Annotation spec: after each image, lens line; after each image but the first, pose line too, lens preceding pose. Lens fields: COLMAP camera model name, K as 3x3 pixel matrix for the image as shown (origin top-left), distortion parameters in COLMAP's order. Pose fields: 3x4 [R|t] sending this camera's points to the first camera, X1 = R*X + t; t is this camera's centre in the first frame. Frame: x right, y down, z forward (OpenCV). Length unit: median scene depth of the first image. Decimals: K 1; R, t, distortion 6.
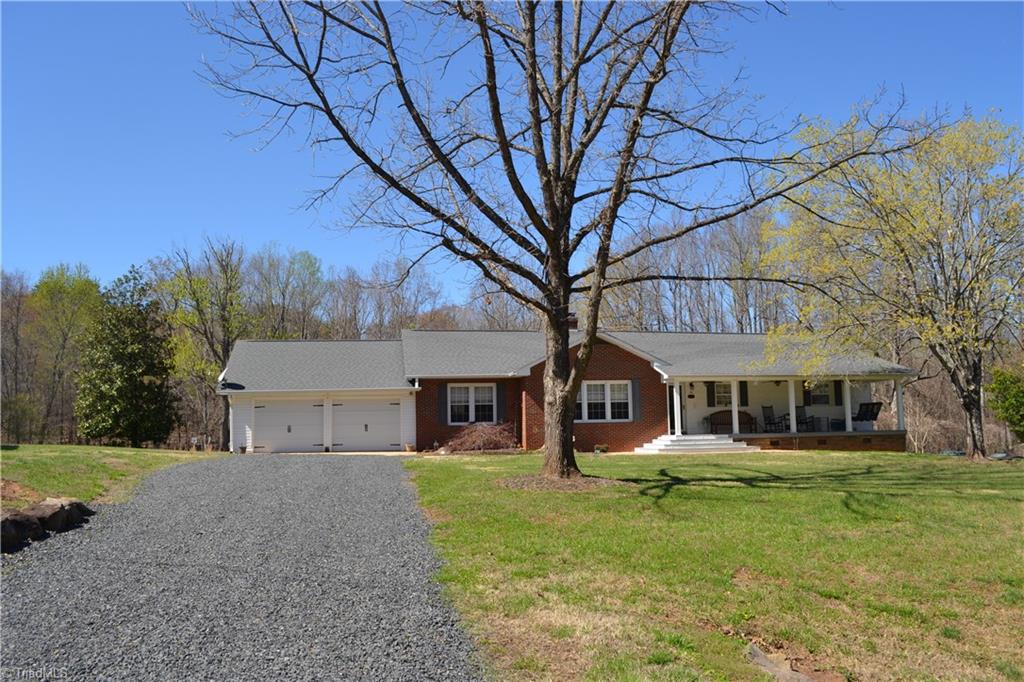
lens RADIAL K [[823.3, 0, 493.7], [0, 823.3, 341.4], [0, 0, 1]] dist [-0.086202, 0.014290]
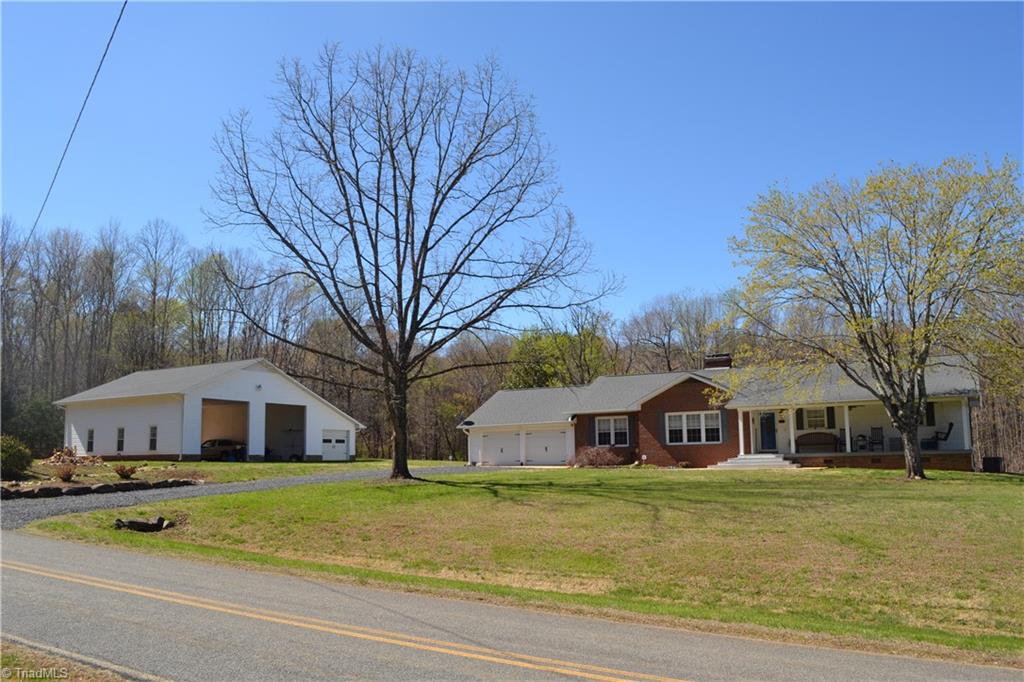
lens RADIAL K [[823.3, 0, 493.7], [0, 823.3, 341.4], [0, 0, 1]] dist [-0.086202, 0.014290]
pose [[0.775507, -0.083261, -0.625825, 0.702707], [0.069560, 0.996499, -0.046380, -0.024483], [0.627496, -0.007564, 0.778583, -0.194267]]
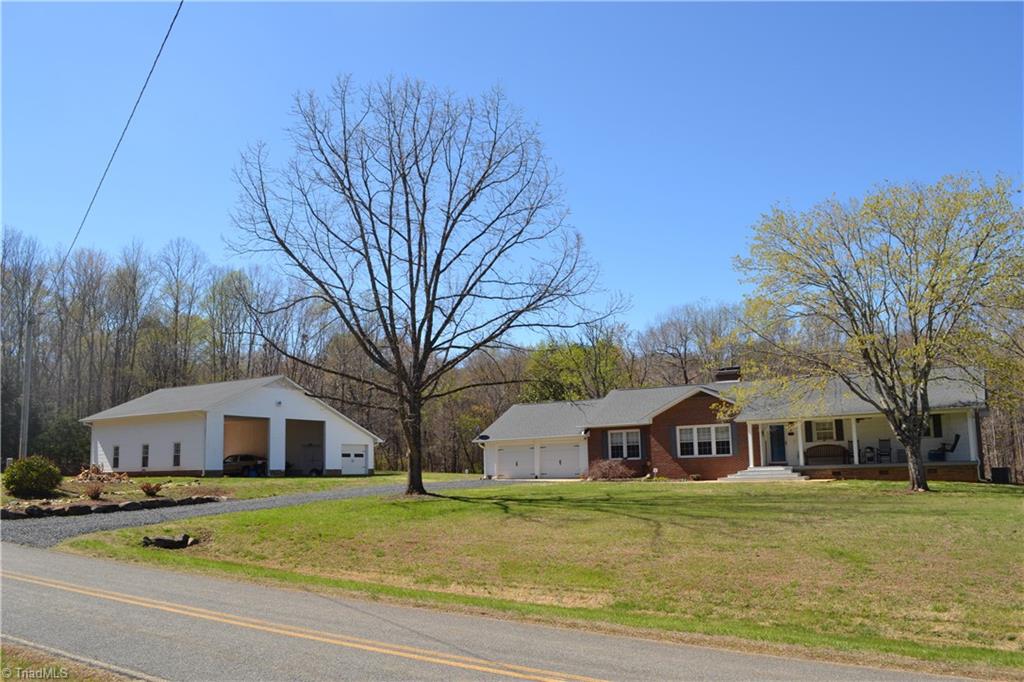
lens RADIAL K [[823.3, 0, 493.7], [0, 823.3, 341.4], [0, 0, 1]] dist [-0.086202, 0.014290]
pose [[0.759372, -0.098803, -0.643111, 0.730691], [0.079203, 0.995090, -0.059357, -0.034042], [0.645818, -0.005862, 0.763469, -0.210755]]
